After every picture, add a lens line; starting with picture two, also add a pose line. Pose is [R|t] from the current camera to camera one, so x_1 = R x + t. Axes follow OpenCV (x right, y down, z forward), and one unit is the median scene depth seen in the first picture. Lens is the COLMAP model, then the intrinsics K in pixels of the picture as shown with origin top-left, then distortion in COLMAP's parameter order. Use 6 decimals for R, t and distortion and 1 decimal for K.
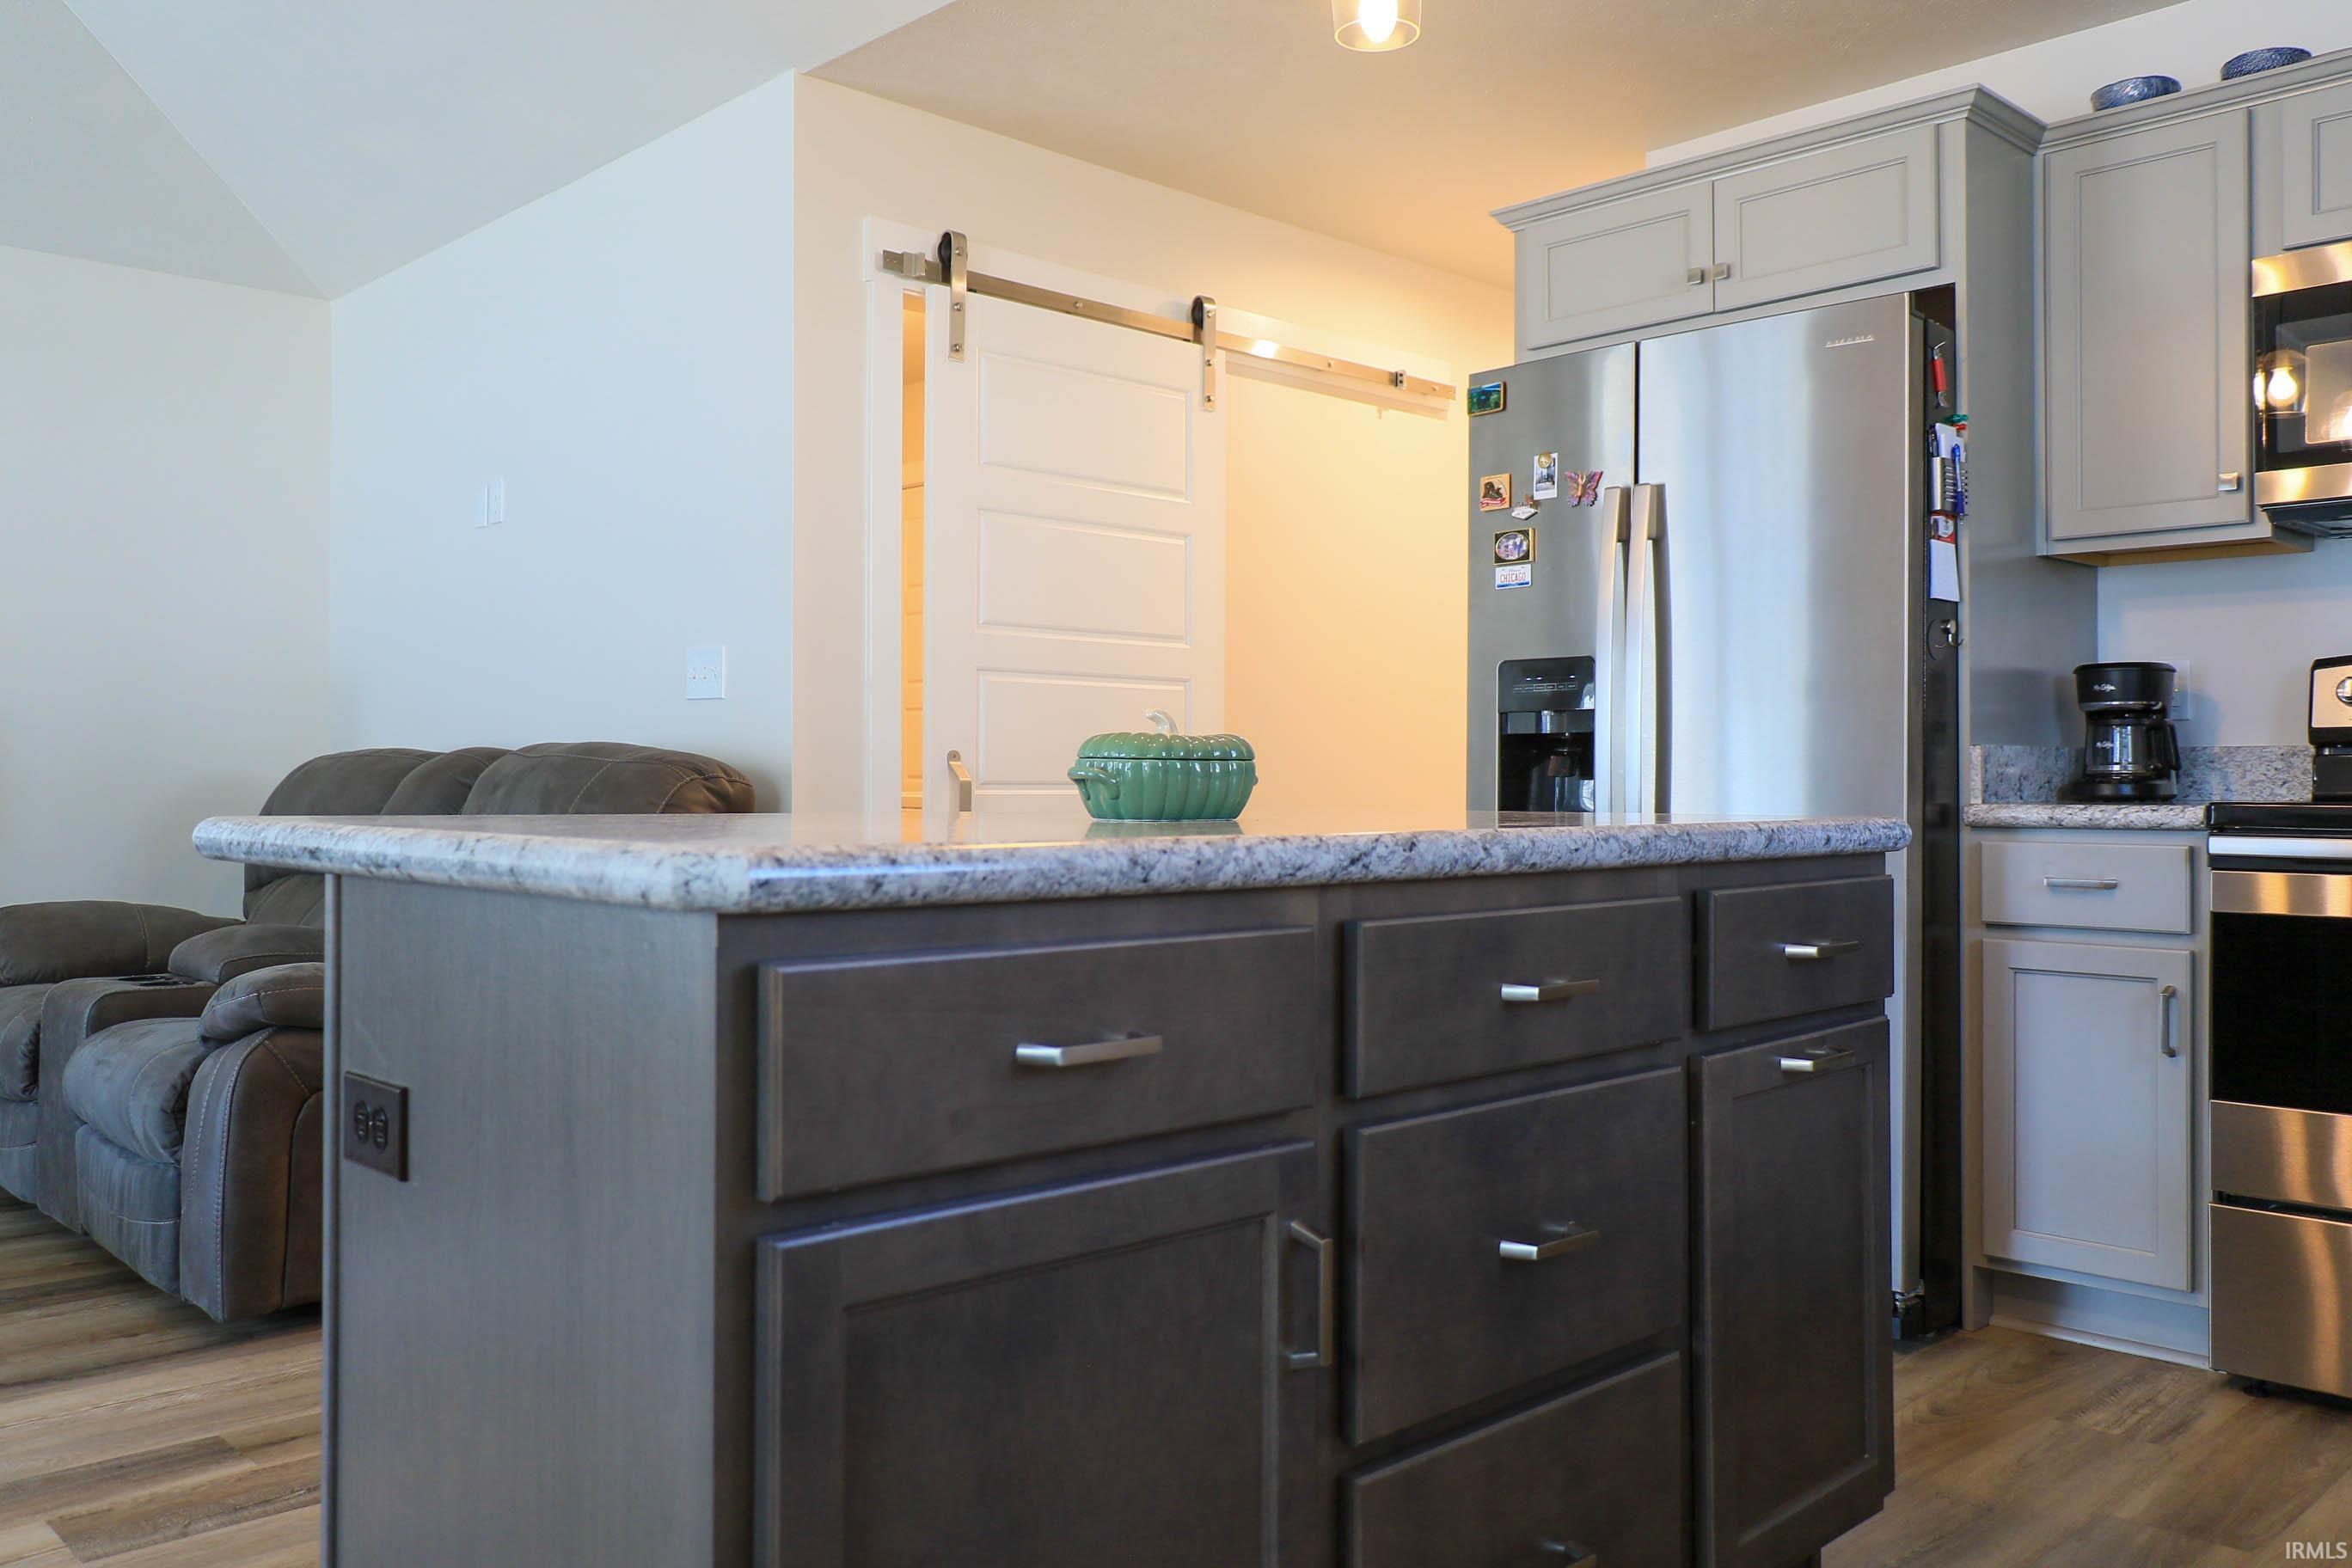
lens RADIAL K [[1879.4, 0, 1191.2], [0, 1879.4, 782.8], [0, 0, 1]] dist [0.006444, 0.007894]
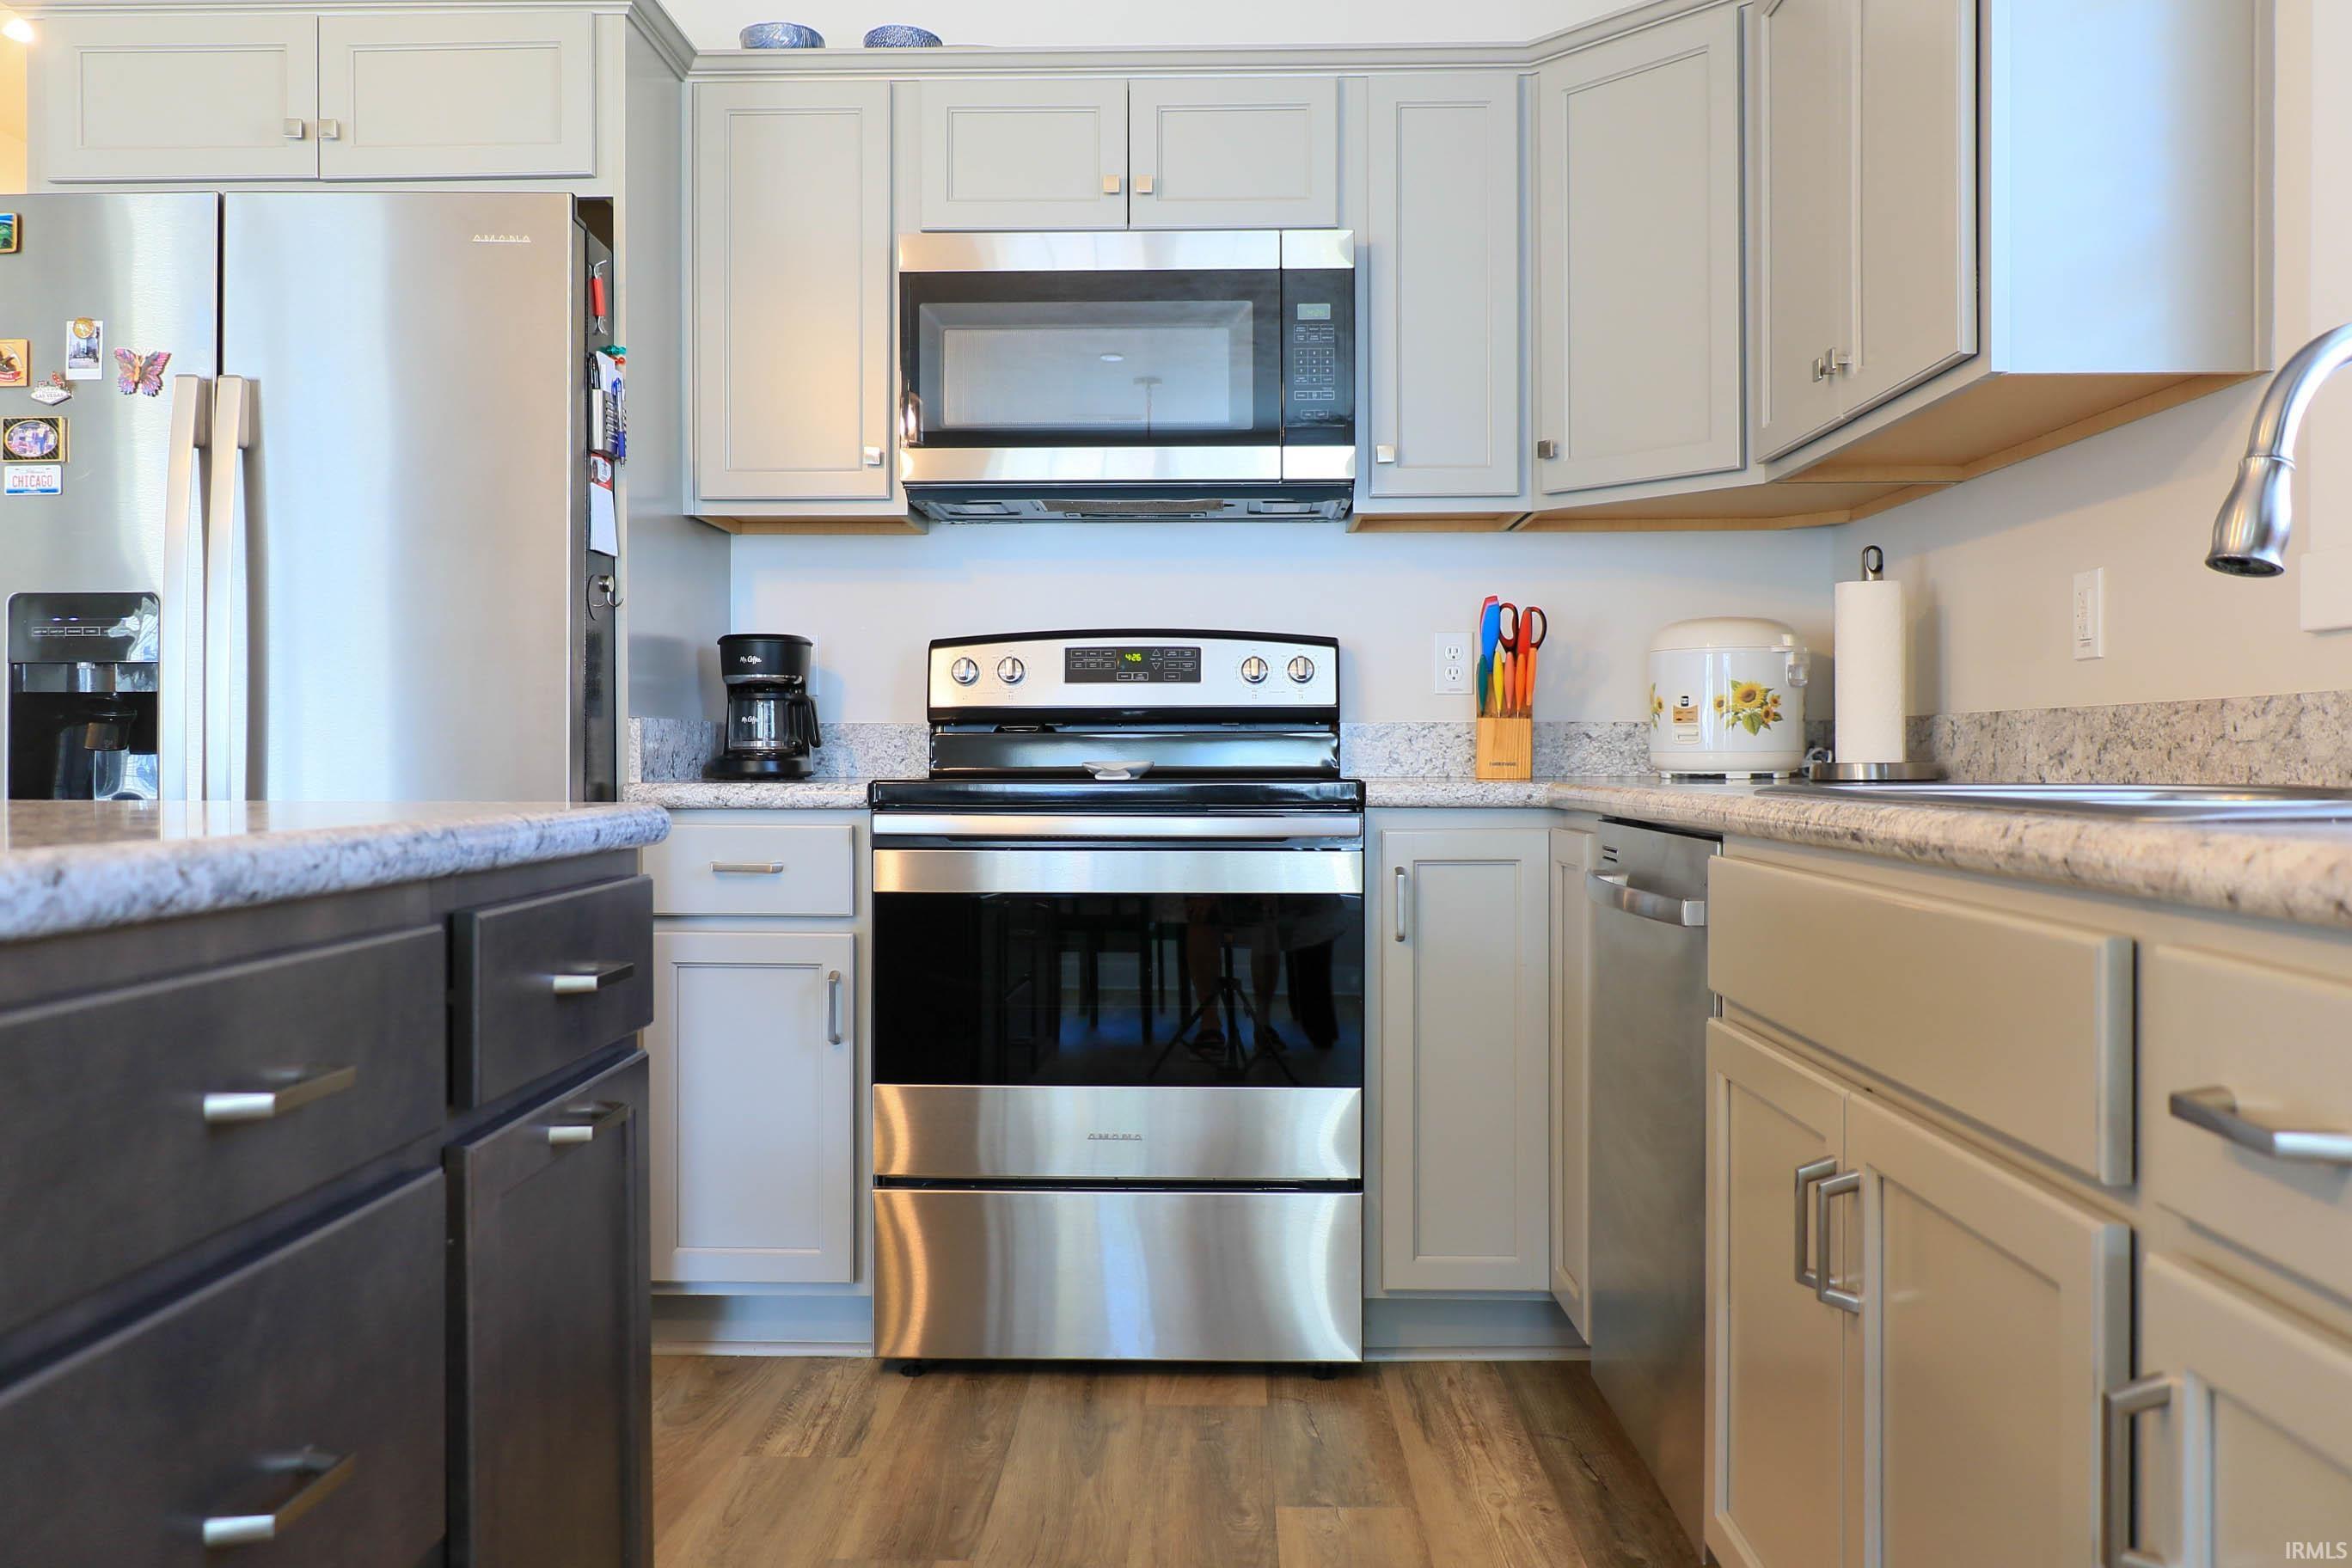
lens RADIAL K [[1861.3, 0, 1176.0], [0, 1861.3, 784.0], [0, 0, 1]] dist [-0.008746, -0.001072]
pose [[0.722962, -0.007370, 0.690848, -0.010067], [-0.002476, 0.999909, 0.013258, -0.000699], [-0.690883, -0.011296, 0.722878, 0.178562]]
